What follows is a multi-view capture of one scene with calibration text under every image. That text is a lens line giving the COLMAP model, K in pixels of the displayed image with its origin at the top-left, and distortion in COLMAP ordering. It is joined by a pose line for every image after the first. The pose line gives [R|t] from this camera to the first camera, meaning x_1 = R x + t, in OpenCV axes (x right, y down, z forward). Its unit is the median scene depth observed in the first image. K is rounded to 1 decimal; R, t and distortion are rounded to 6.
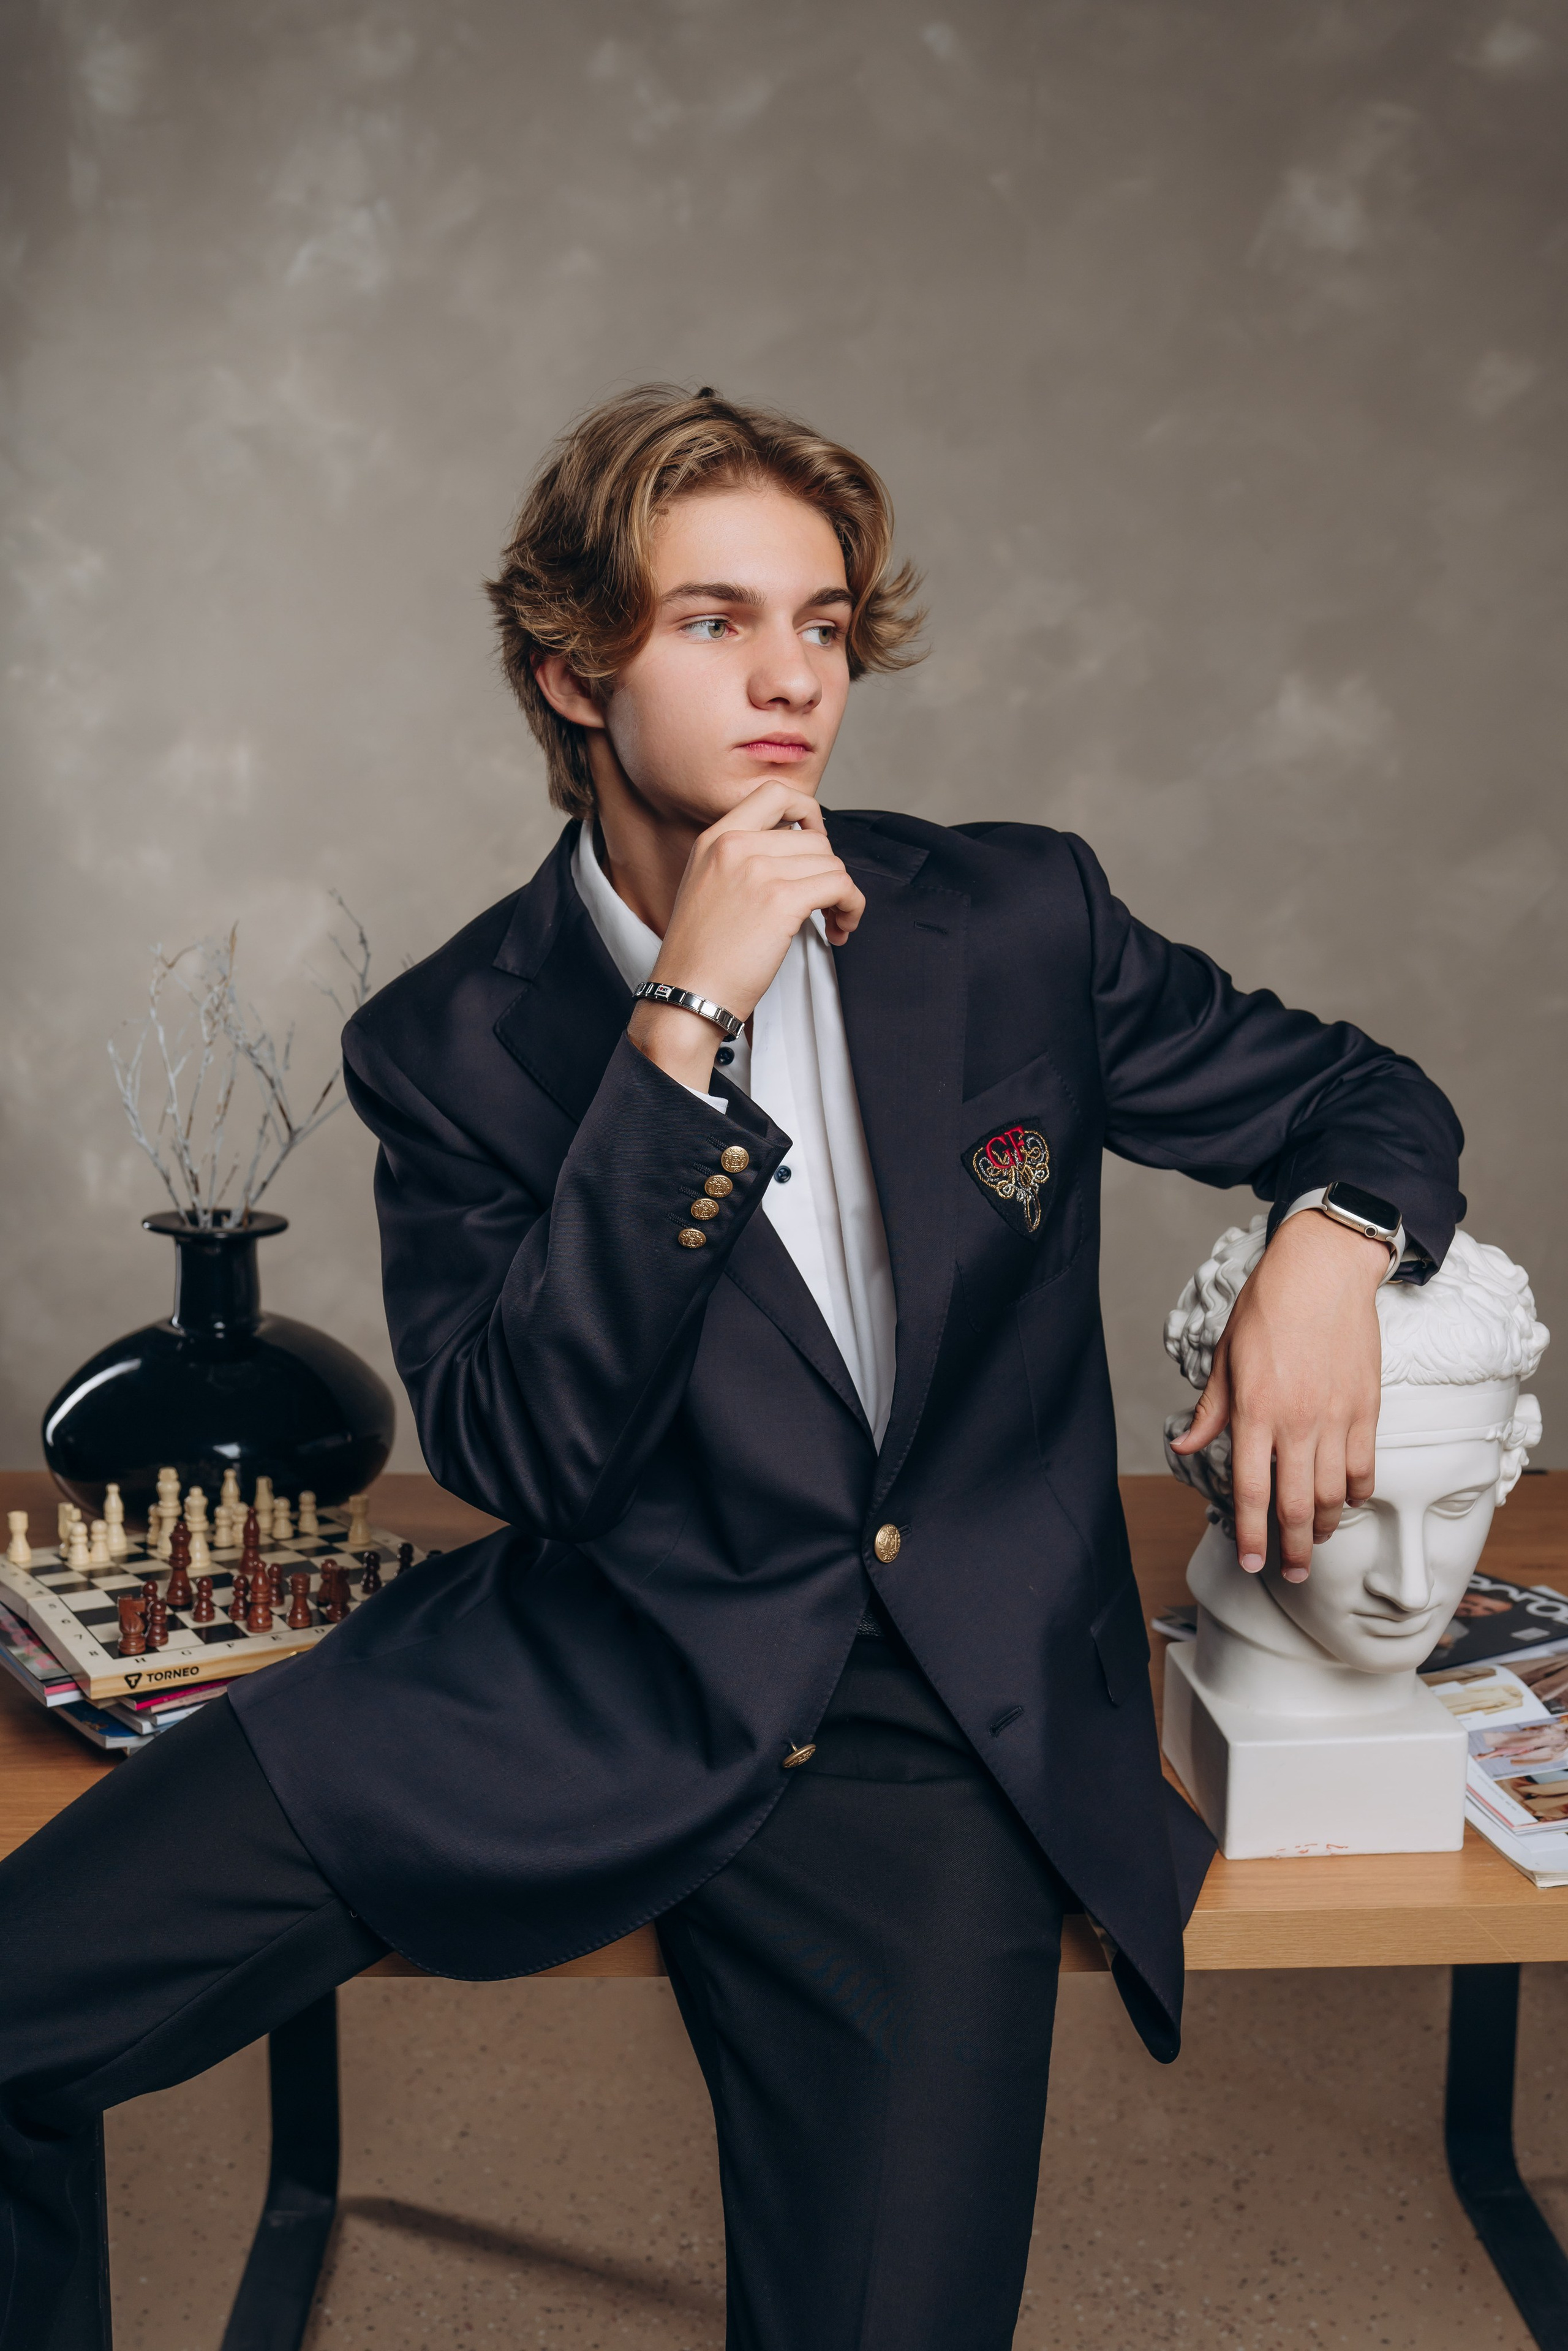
lens RADIAL K [[2357.1, 0, 804.1], [0, 2357.1, 1175.1], [0, 0, 1]] dist [-0.005380, 0.000000]
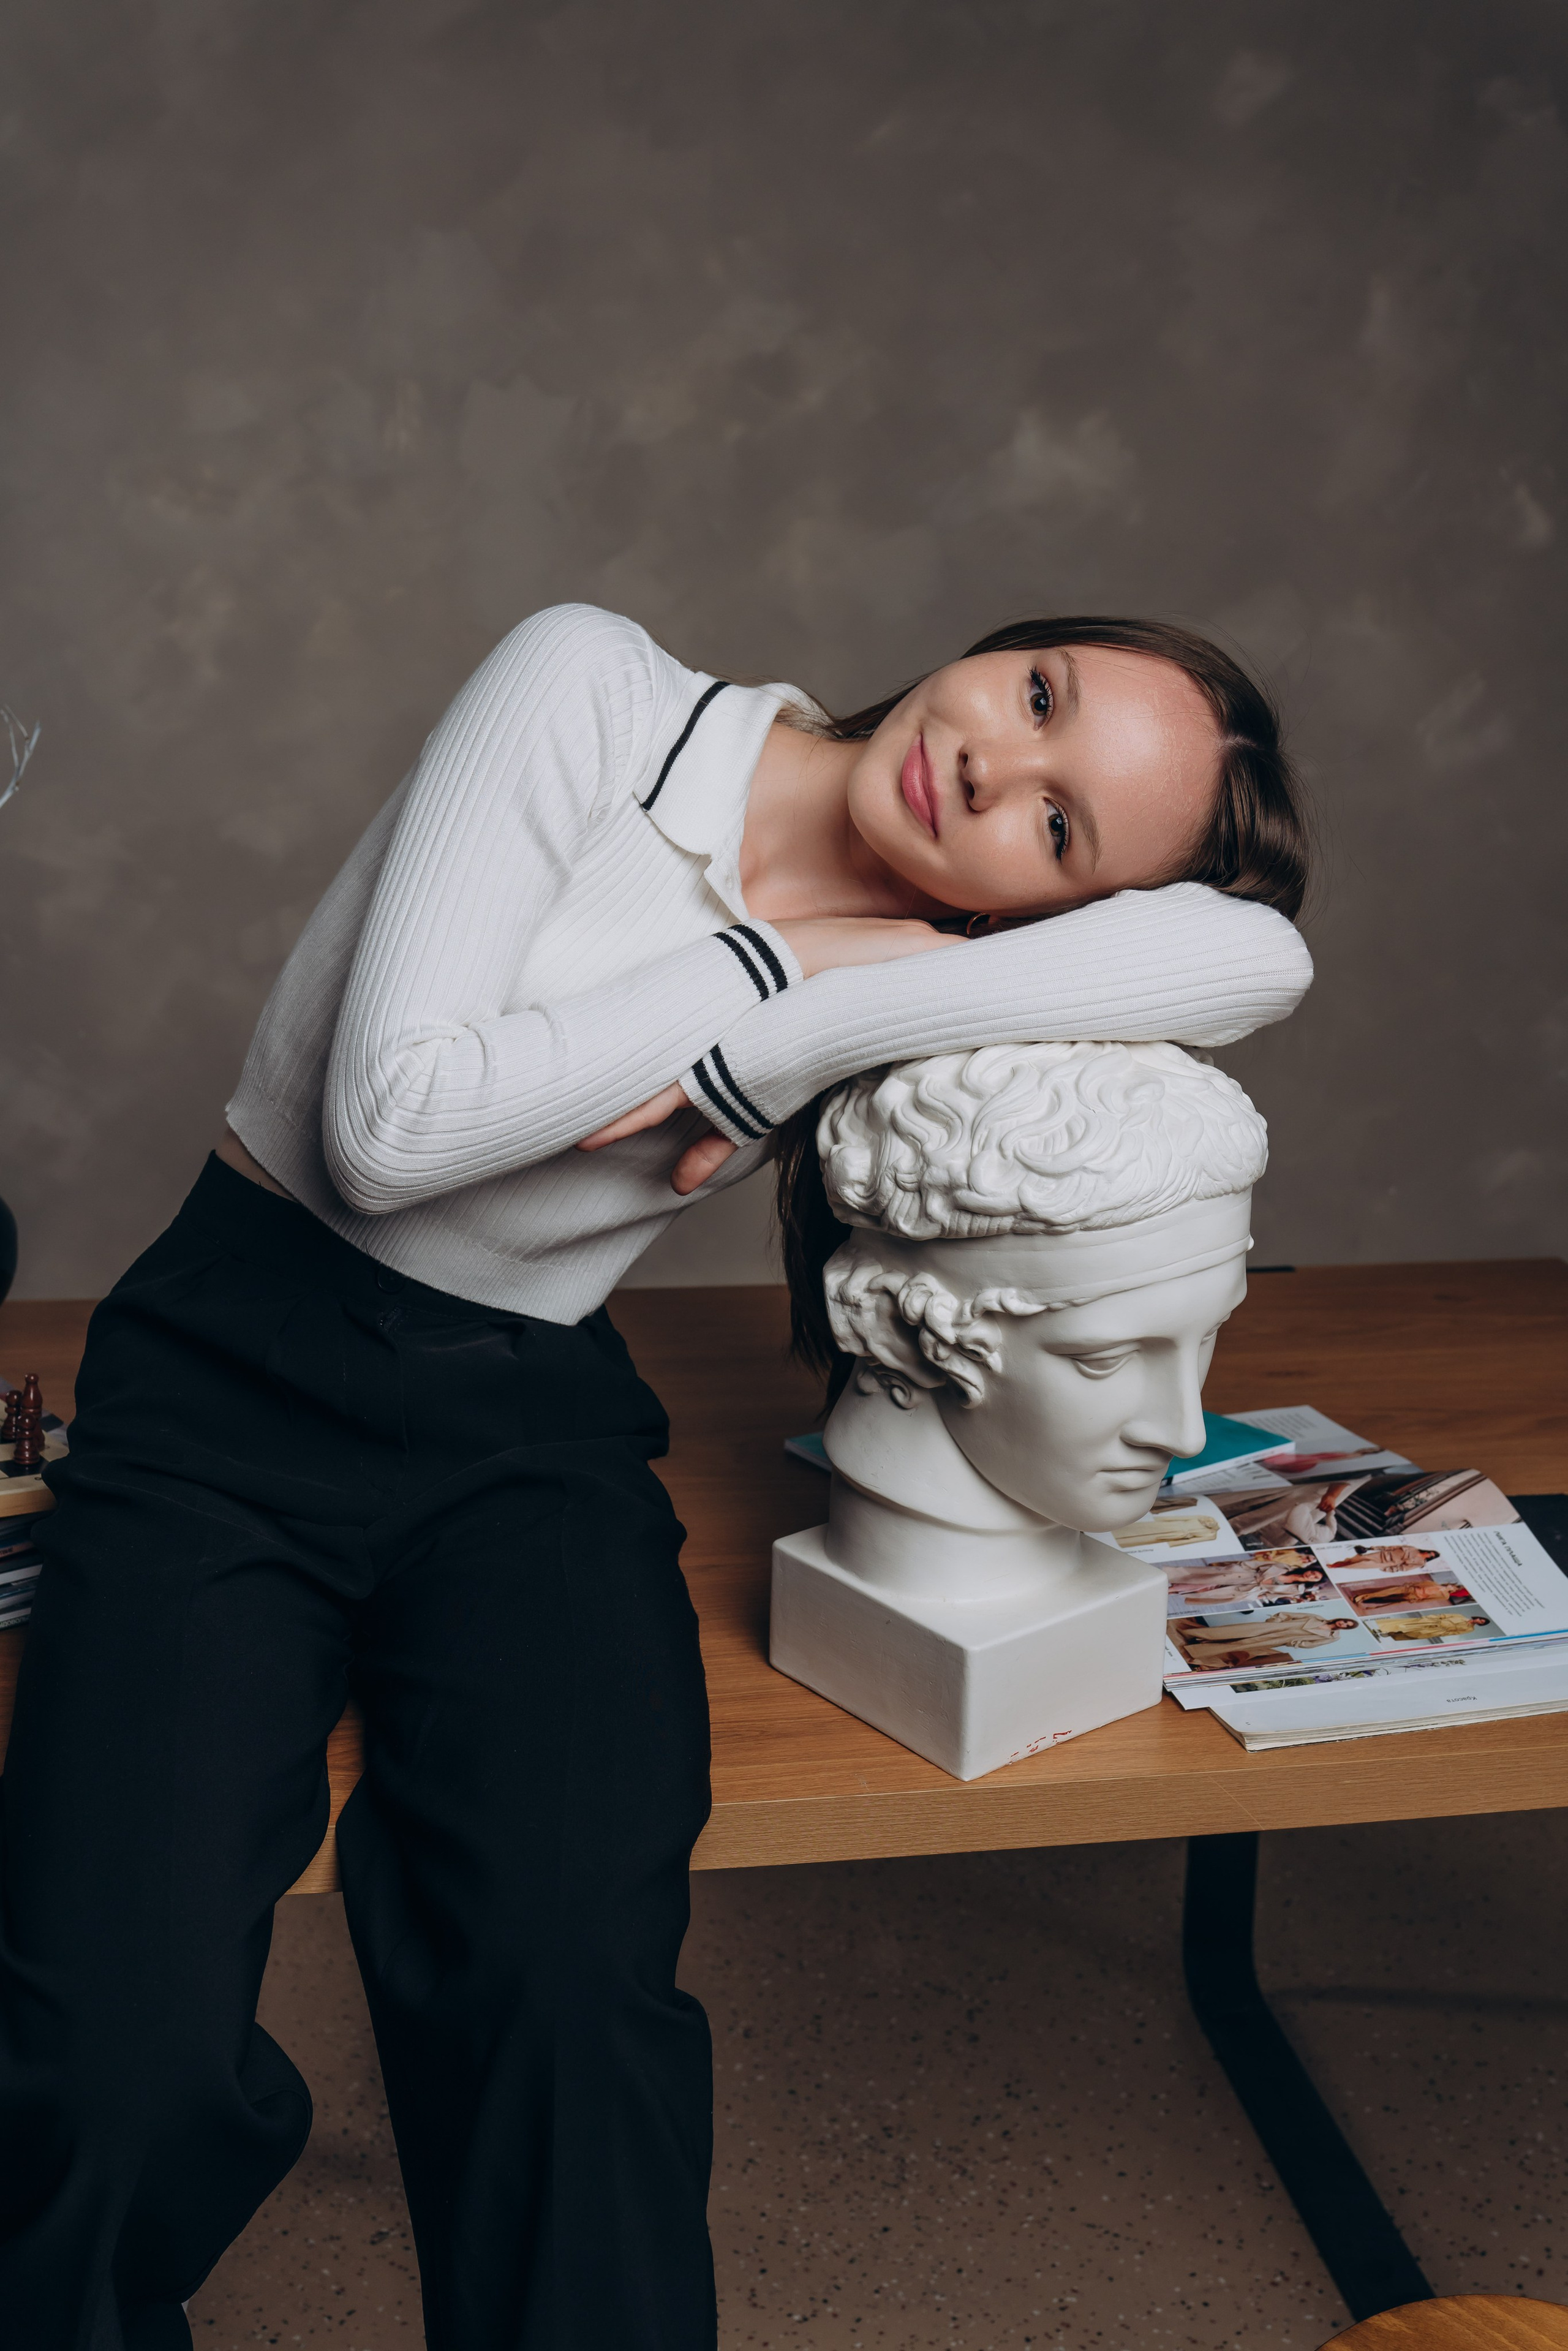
lens RADIAL K [[2357.1, 0, 794.9], [0, 2357.1, 1169.5], [0, 0, 1]] dist [-0.005380, 0.000000]
pose [[0.994756, -0.018839, 0.100522, 0.021919], [0.009758, 0.995887, 0.090081, -0.000108], [-0.101806, -0.088628, 0.990848, 0.084864]]
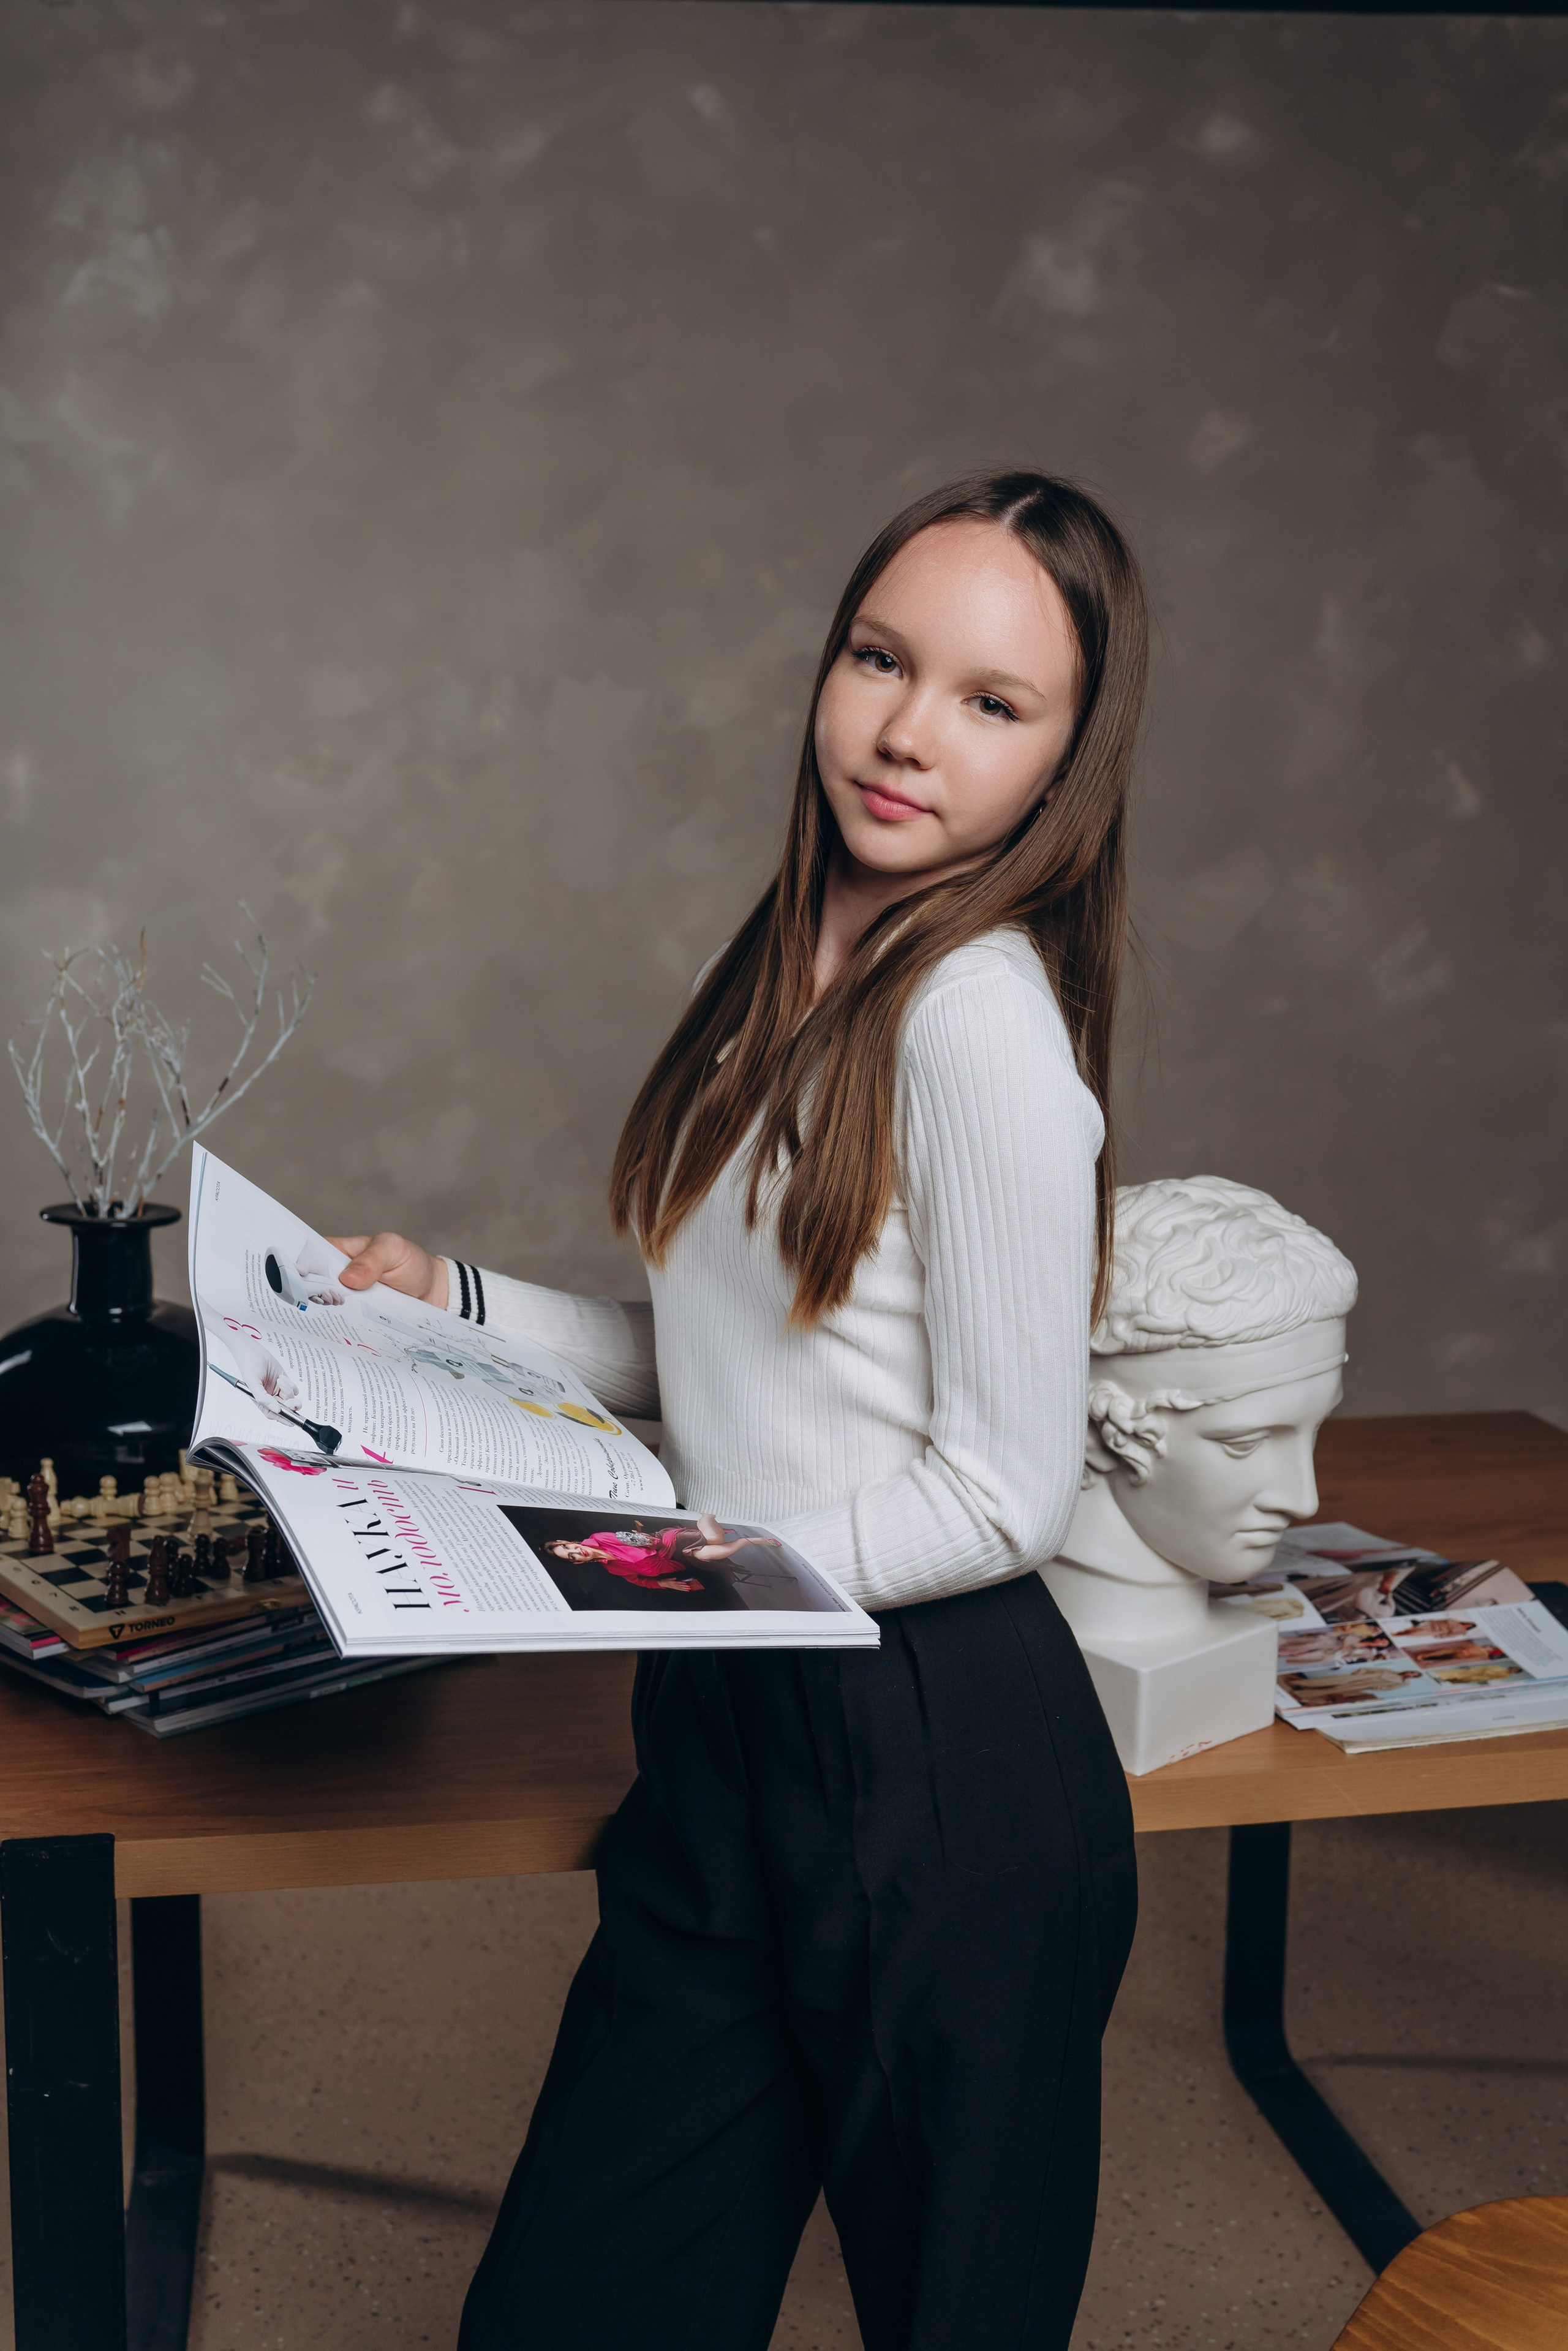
lens RADIAL K [[2357.1, 0, 801.6], [0, 2357.1, 1168.5], [0, 0, 1]] dist [-0.005380, 0.000000]
pose [[0.988692, -0.014280, 0.149279, -0.080278], [0.015540, 0.999853, -0.007278, 0.009895], [-0.149153, 0.009515, 0.988768, -0.065244]]
